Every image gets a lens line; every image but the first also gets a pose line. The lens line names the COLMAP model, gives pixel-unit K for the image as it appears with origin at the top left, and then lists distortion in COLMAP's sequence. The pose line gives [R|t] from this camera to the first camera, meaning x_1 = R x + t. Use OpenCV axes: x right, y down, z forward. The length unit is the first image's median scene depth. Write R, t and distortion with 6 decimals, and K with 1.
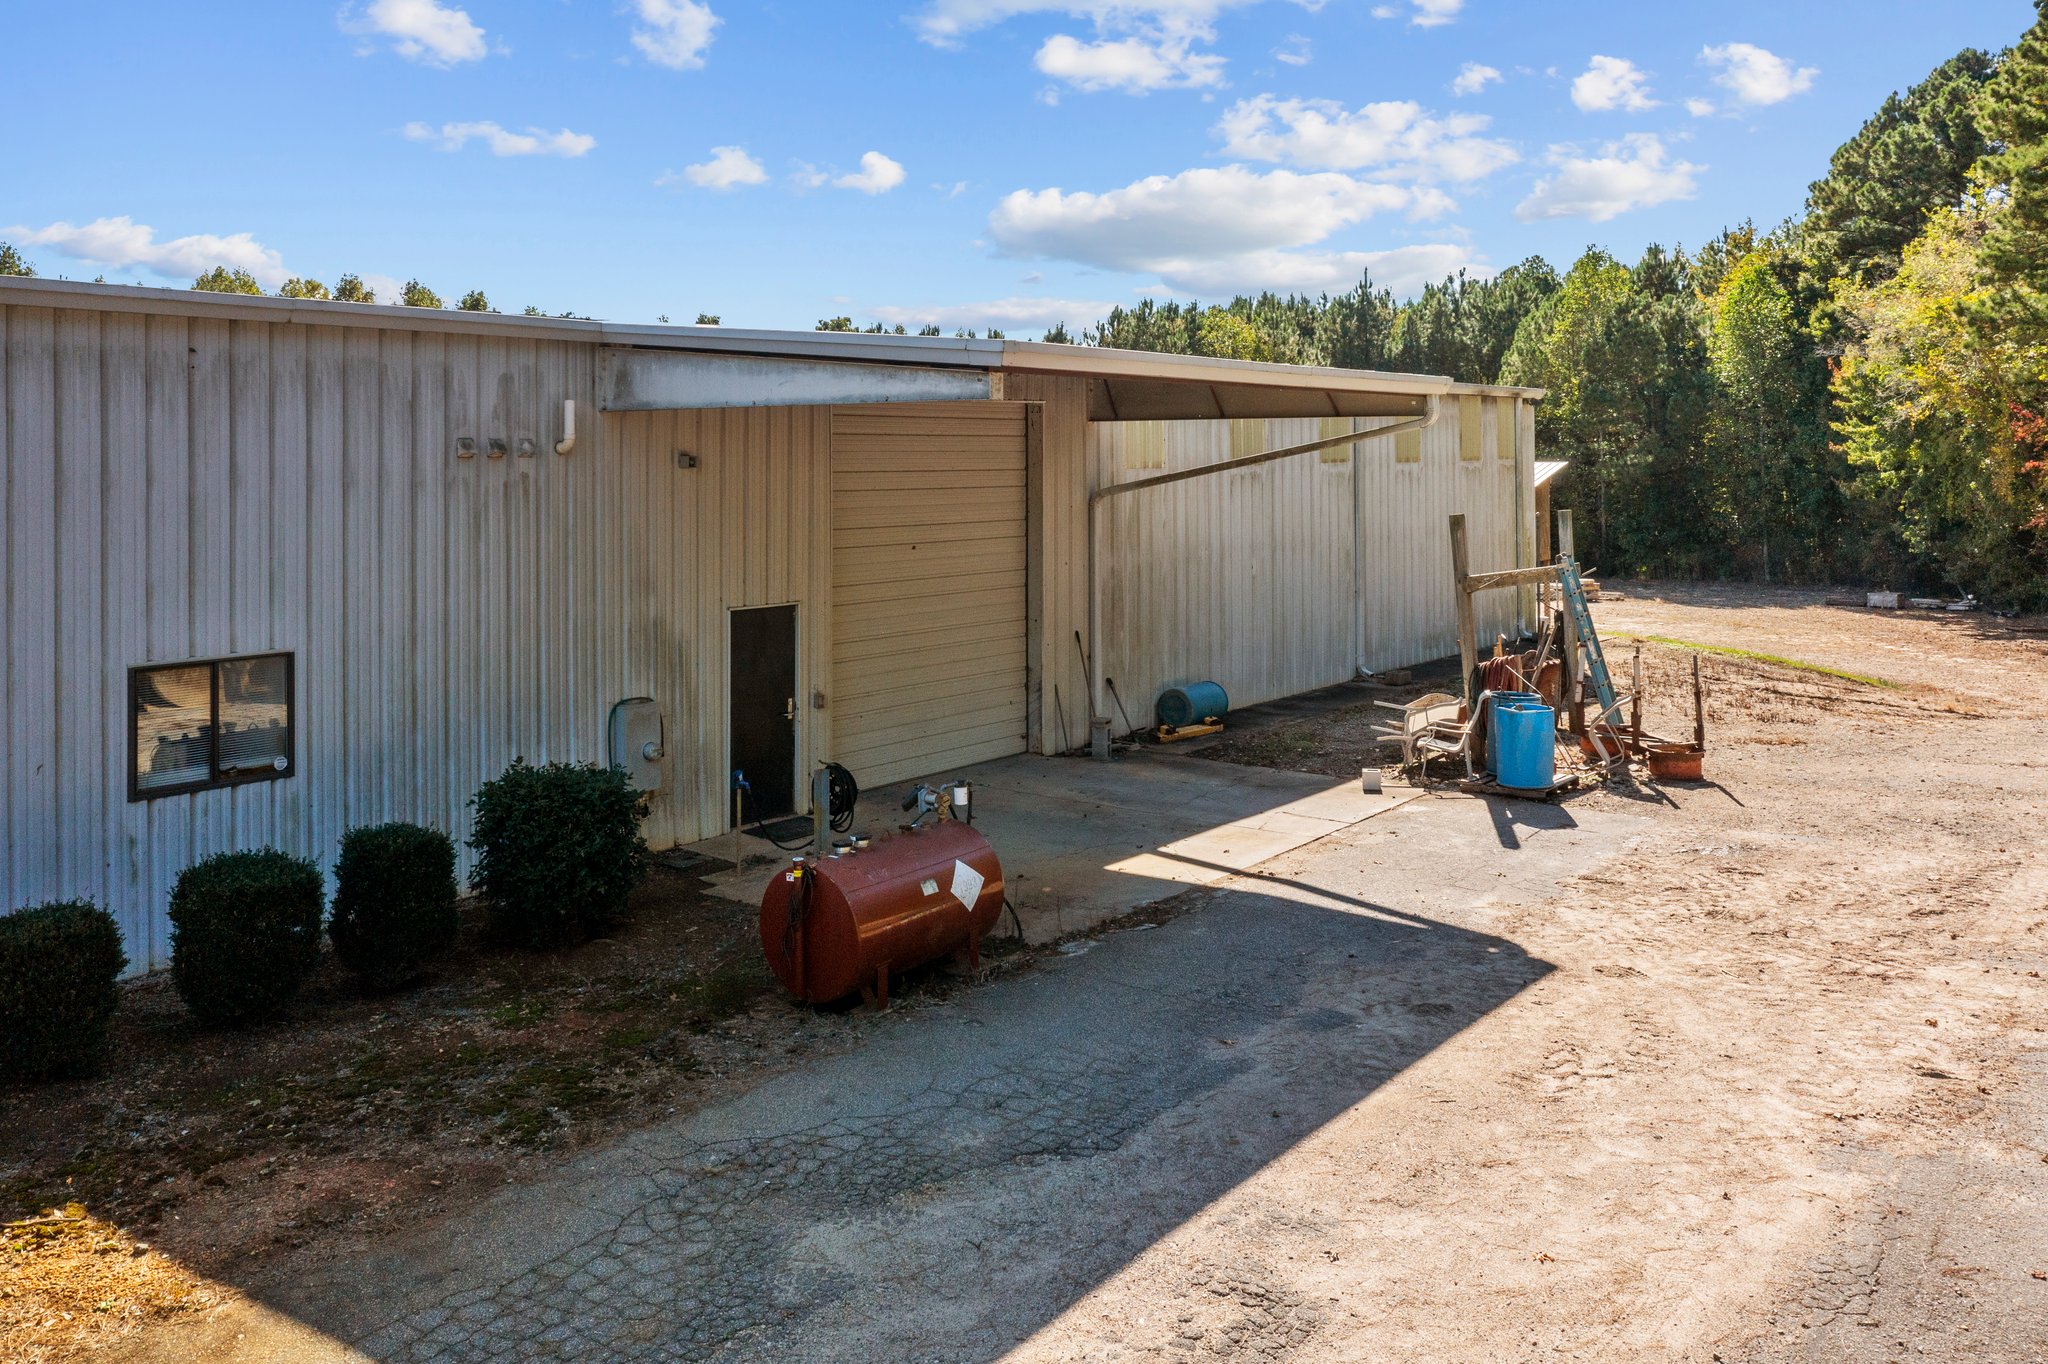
lens RADIAL K [[1678.5, 0, 1036.6], [0, 1678.5, 461.5], [0, 0, 1]] dist [-0.002010, 0.005053]
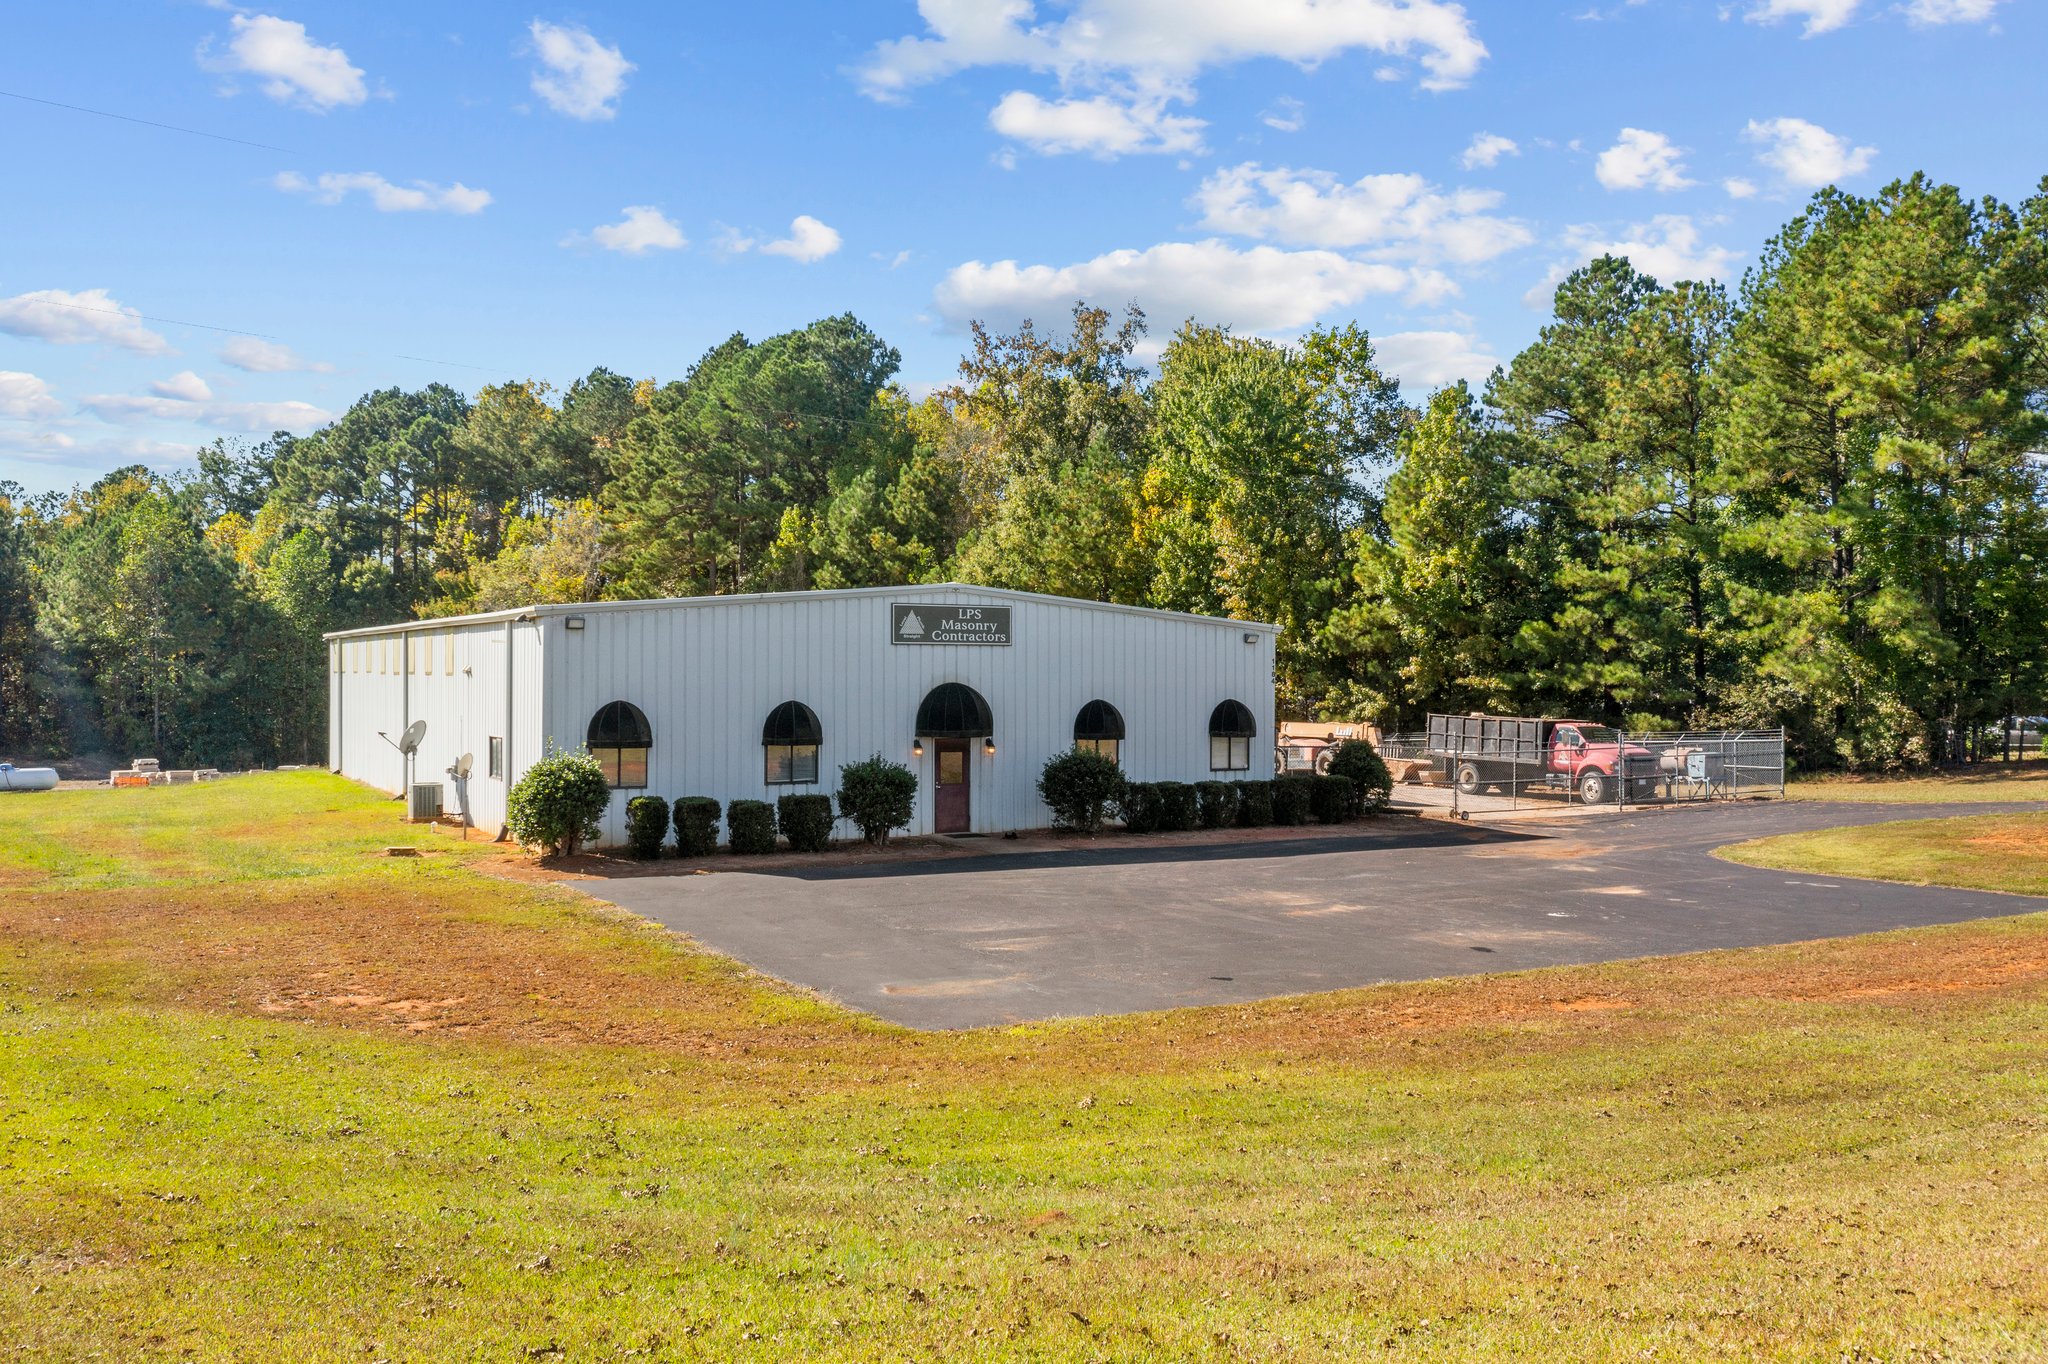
lens RADIAL K [[1619.5, 0, 1022.6], [0, 1619.5, 680.5], [0, 0, 1]] dist [0.000351, 0.003482]
pose [[0.380554, 0.008288, 0.924722, -0.664028], [-0.006977, 0.999957, -0.006091, 0.006881], [-0.924733, -0.004133, 0.380595, -0.008053]]
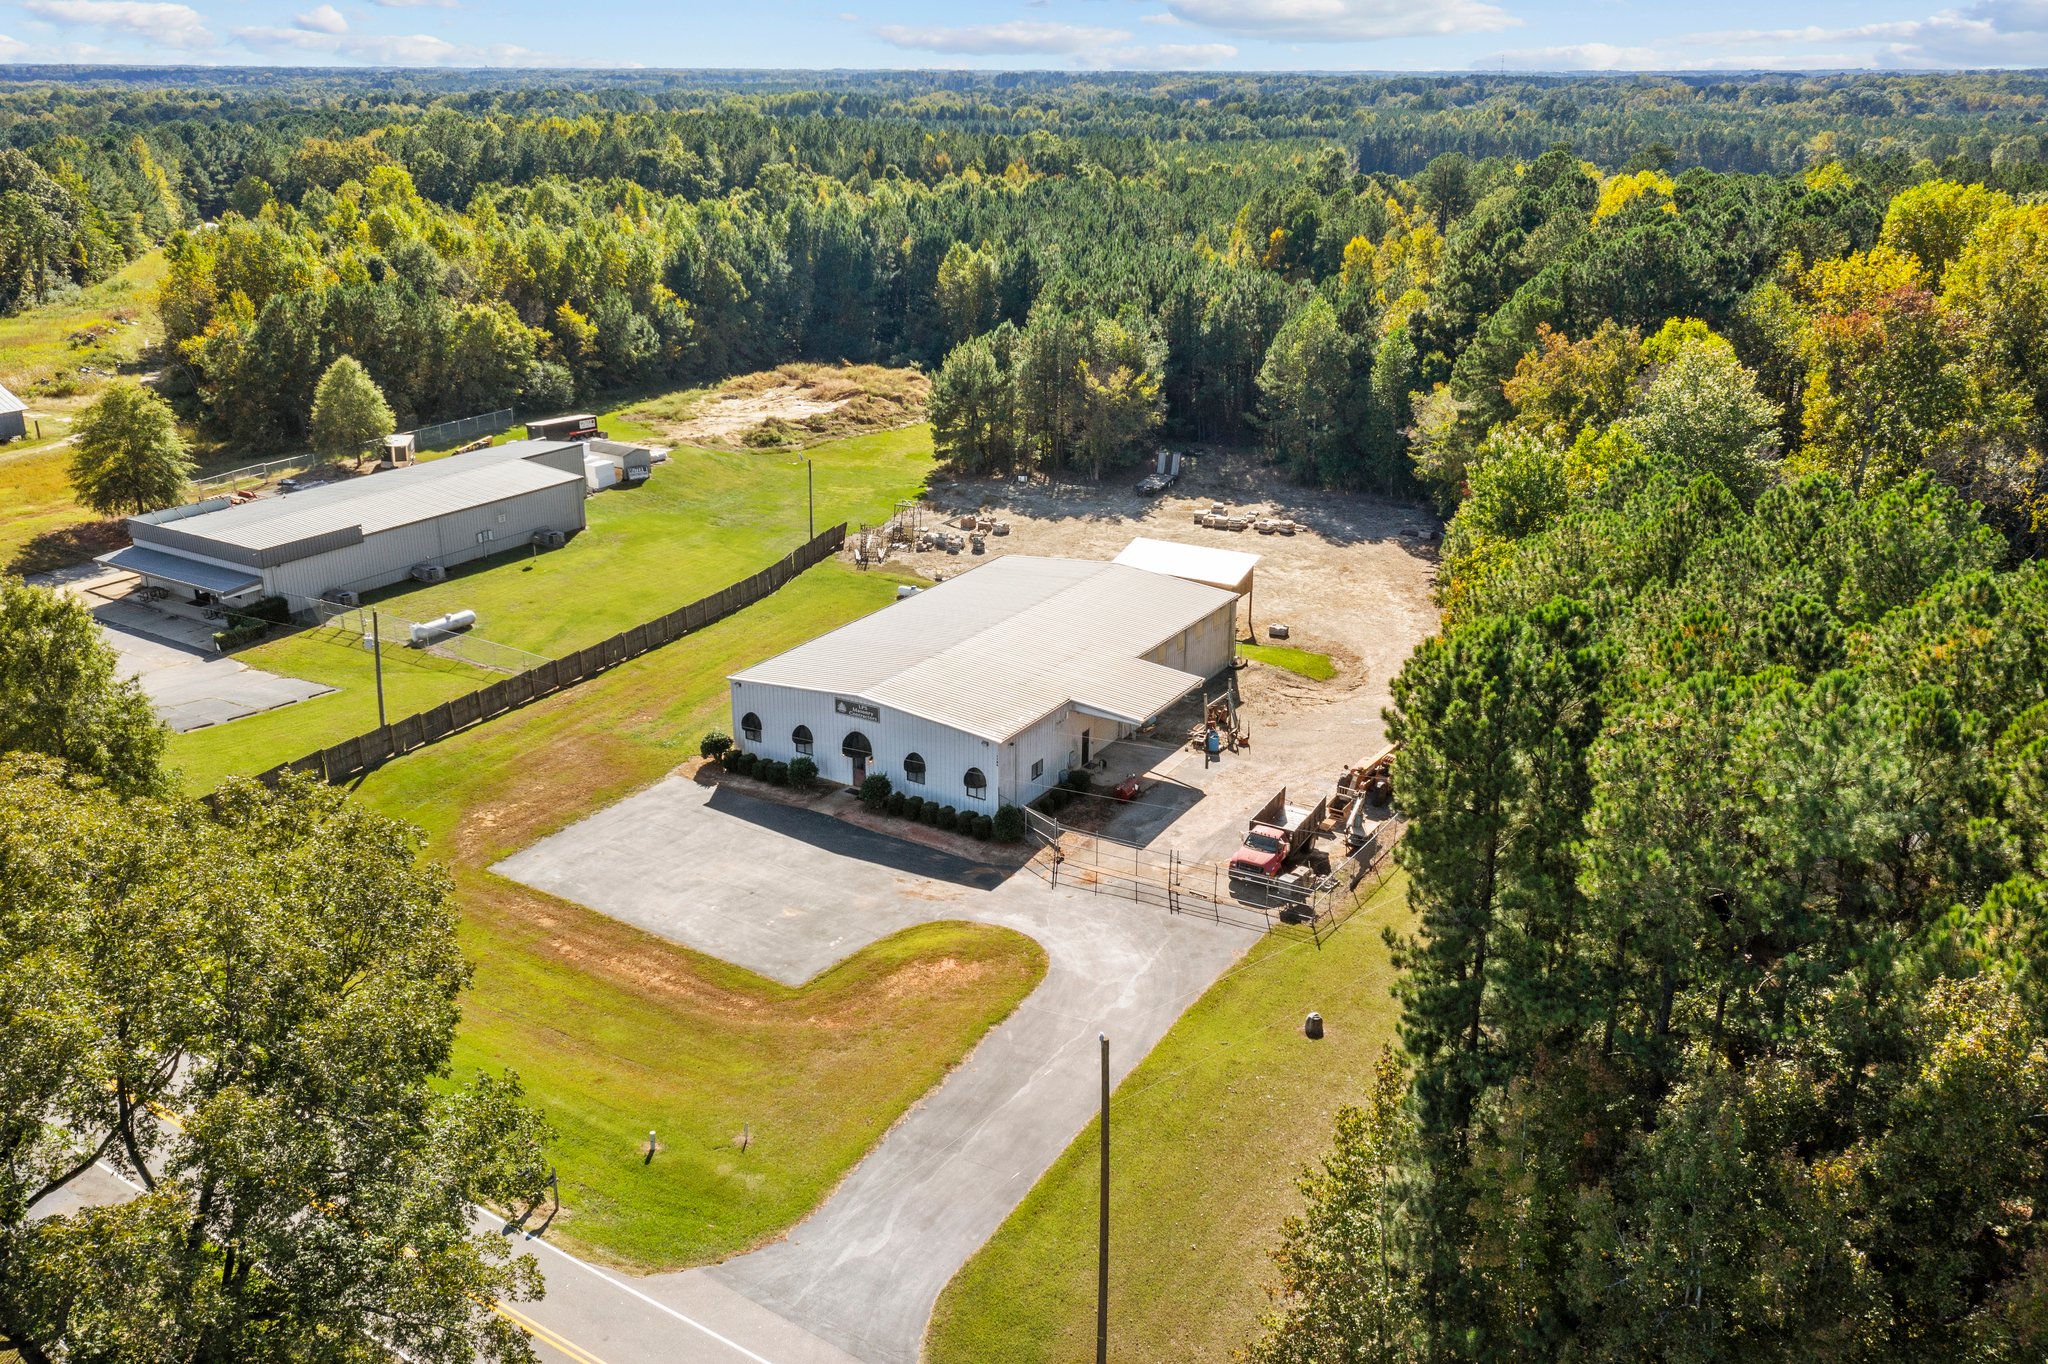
lens RADIAL K [[1647.1, 0, 1024.0], [0, 1647.1, 682.0], [0, 0, 1]] dist [-0.000829, 0.002052]
pose [[0.994559, -0.023345, 0.101529, -0.214438], [-0.013208, 0.938447, 0.345170, -0.461136], [-0.103338, -0.344633, 0.933033, -0.961445]]
